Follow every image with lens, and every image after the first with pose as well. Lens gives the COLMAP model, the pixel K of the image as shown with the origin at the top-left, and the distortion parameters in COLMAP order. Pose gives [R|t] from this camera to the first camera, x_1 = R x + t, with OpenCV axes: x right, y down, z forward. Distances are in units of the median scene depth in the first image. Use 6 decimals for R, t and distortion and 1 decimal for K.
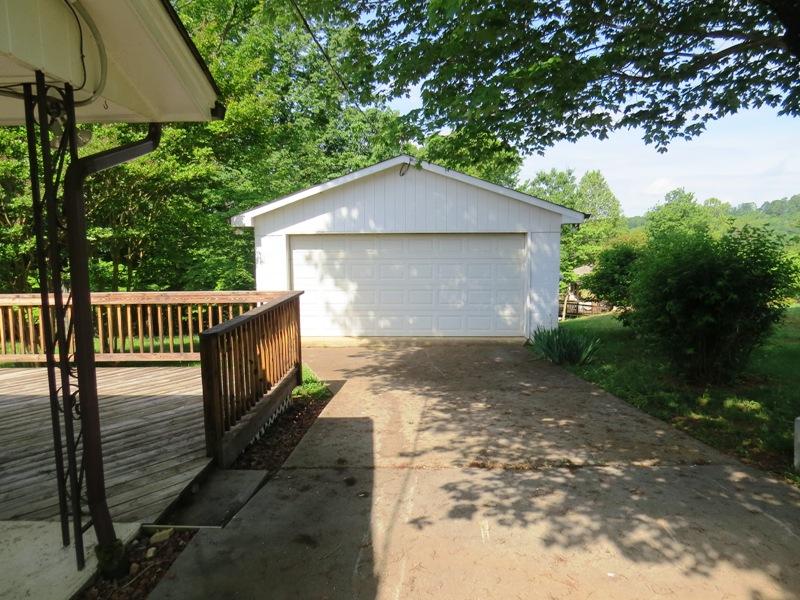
lens RADIAL K [[567.9, 0, 399.1], [0, 567.9, 302.0], [0, 0, 1]] dist [-0.027853, 0.015653]
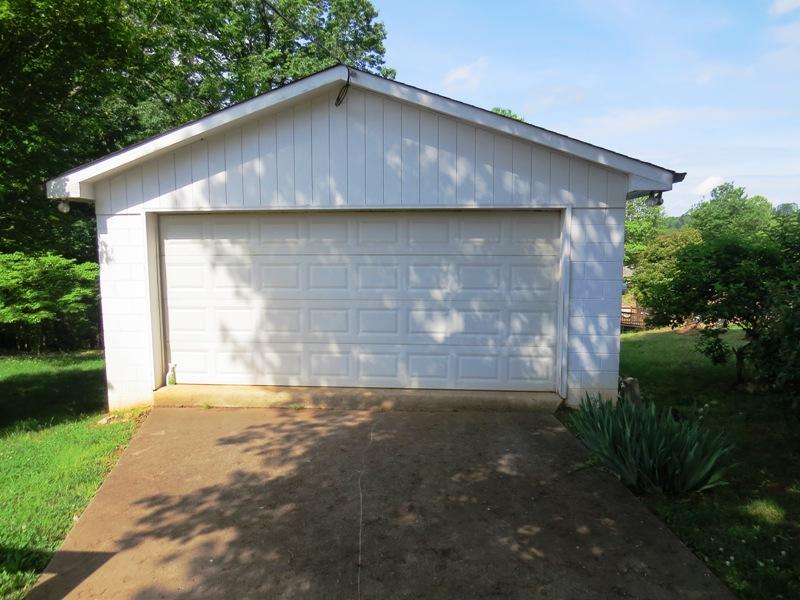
lens RADIAL K [[567.9, 0, 402.8], [0, 567.9, 305.2], [0, 0, 1]] dist [-0.027853, 0.015653]
pose [[0.999073, 0.008423, -0.042210, 0.089789], [-0.008228, 0.999955, 0.004794, -0.028426], [0.042248, -0.004442, 0.999097, 0.428224]]
